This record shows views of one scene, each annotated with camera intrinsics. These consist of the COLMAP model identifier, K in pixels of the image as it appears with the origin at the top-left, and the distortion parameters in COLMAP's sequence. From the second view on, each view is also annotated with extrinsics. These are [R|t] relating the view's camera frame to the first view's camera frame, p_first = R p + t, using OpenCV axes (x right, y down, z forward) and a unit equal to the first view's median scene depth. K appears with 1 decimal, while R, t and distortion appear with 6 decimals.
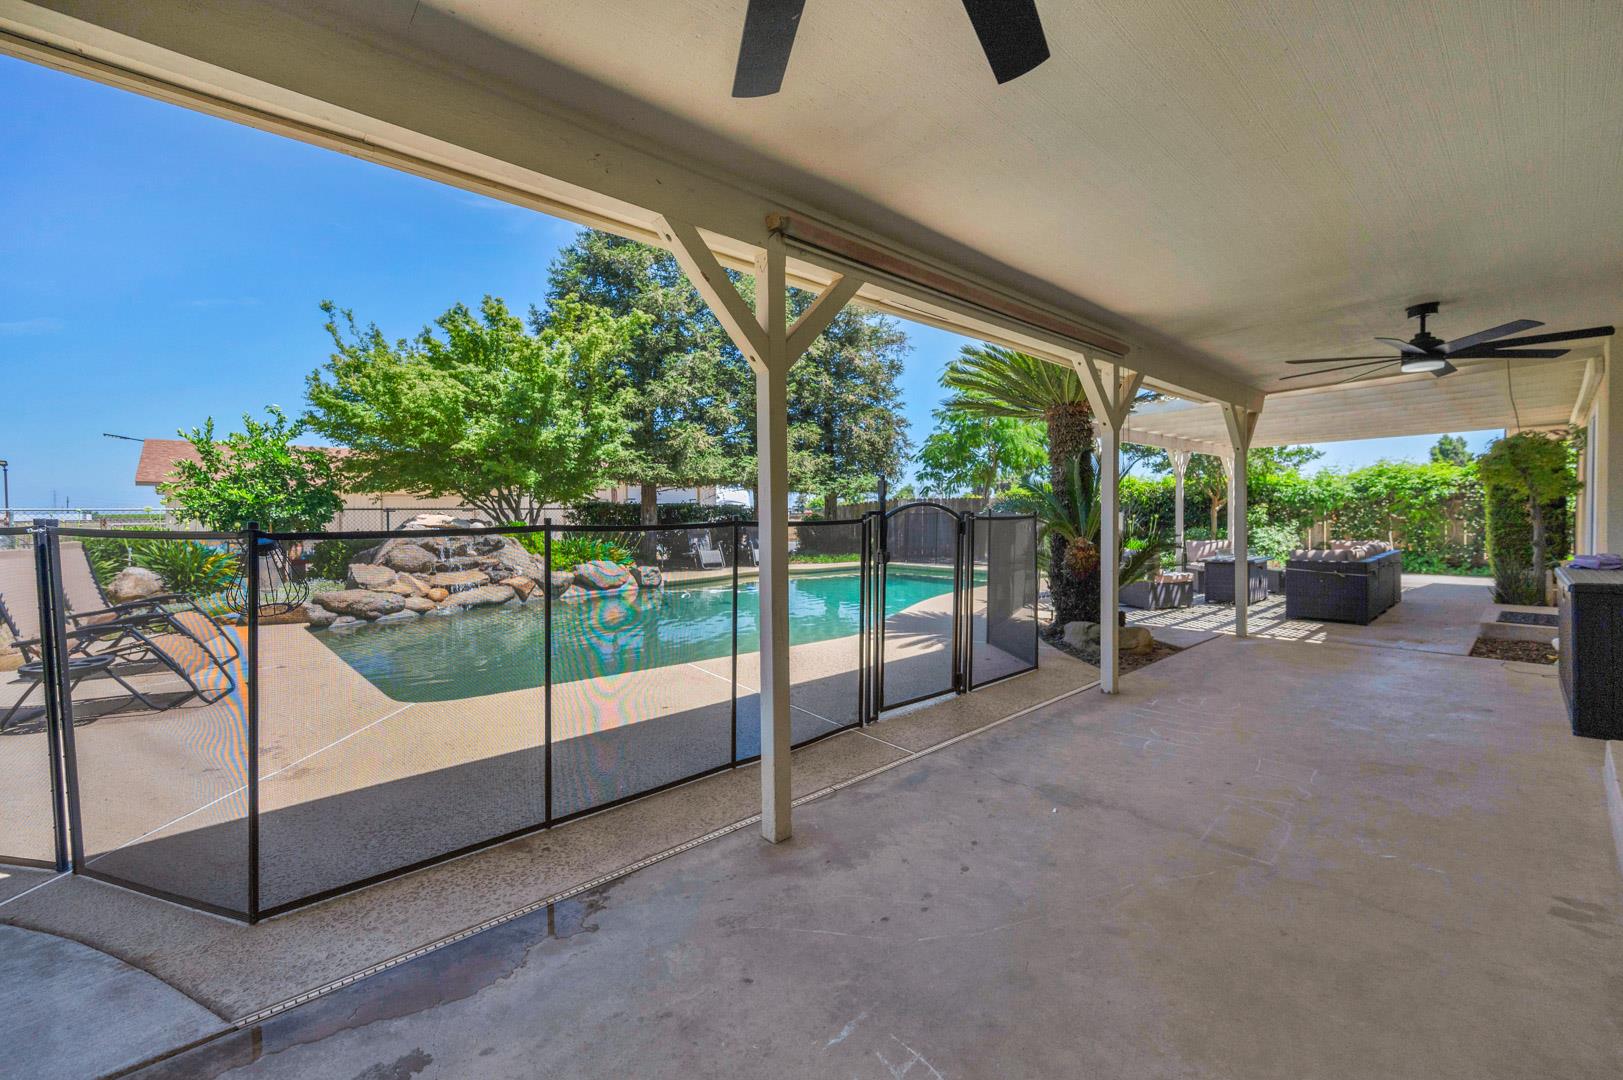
lens RADIAL K [[648.0, 0, 812.7], [0, 648.0, 534.1], [0, 0, 1]] dist [0.027664, -0.000399]
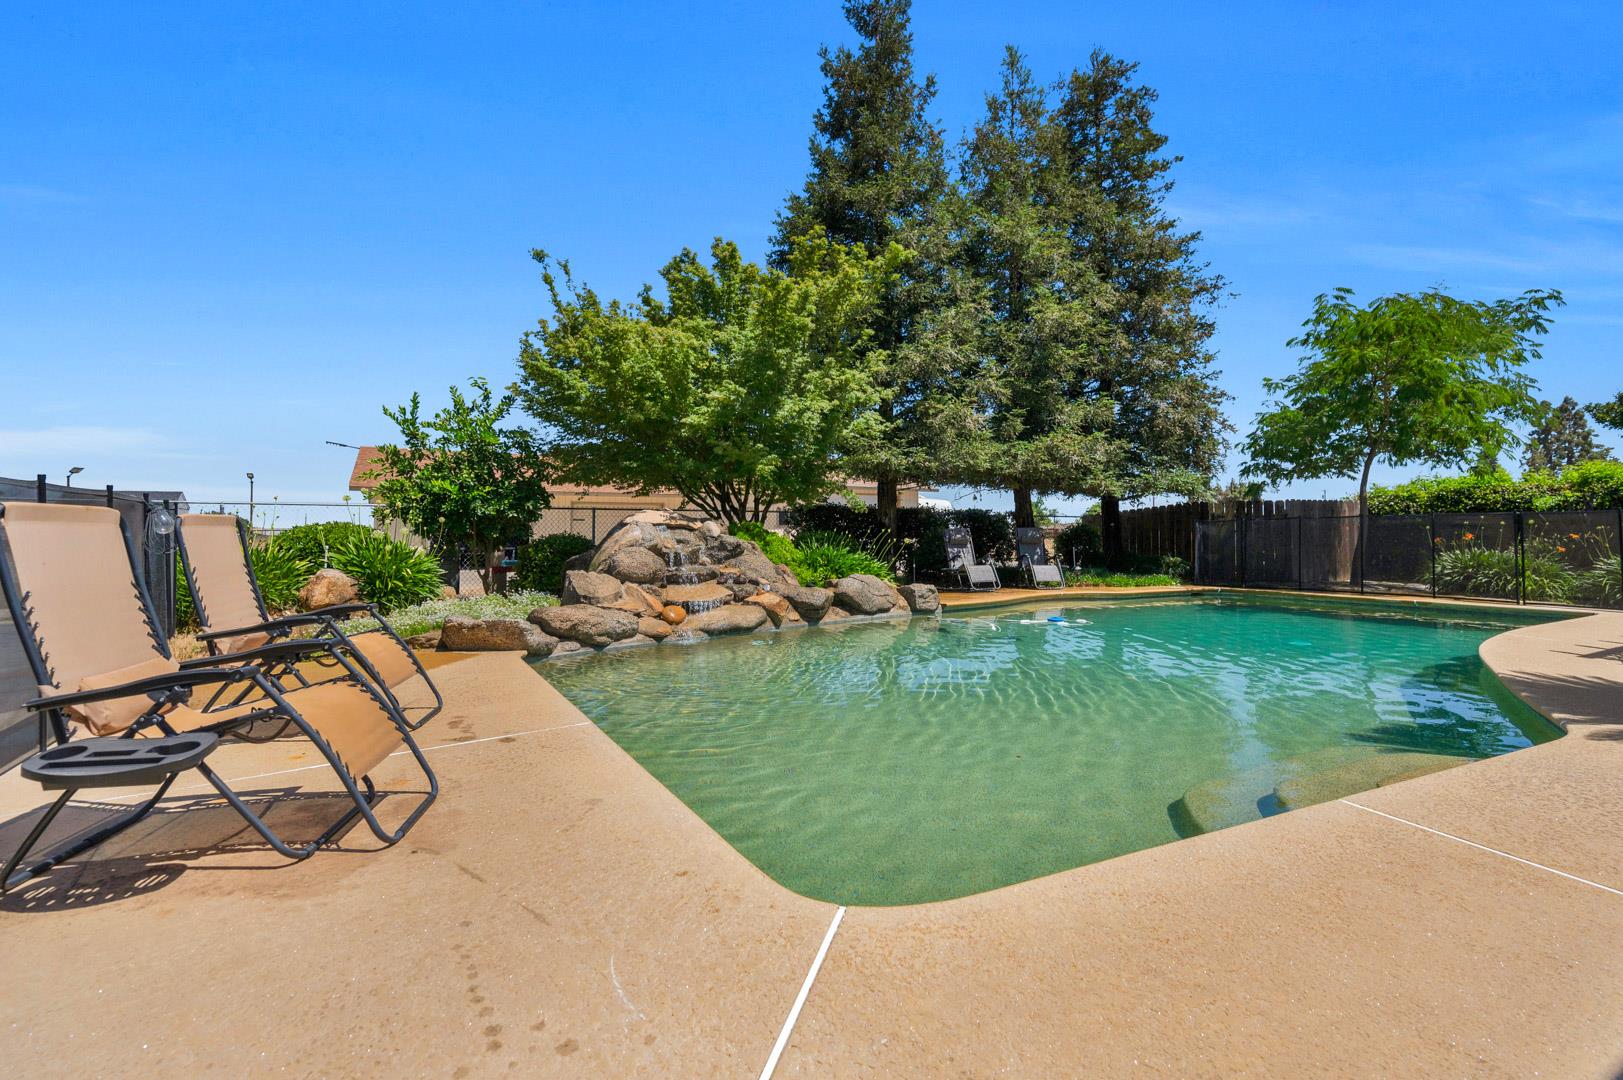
lens RADIAL K [[648.0, 0, 810.6], [0, 648.0, 538.0], [0, 0, 1]] dist [0.027664, -0.000399]
pose [[0.981234, 0.007361, -0.192680, -0.254796], [-0.013914, 0.999369, -0.032679, 0.025789], [0.192318, 0.034746, 0.980717, 0.285600]]
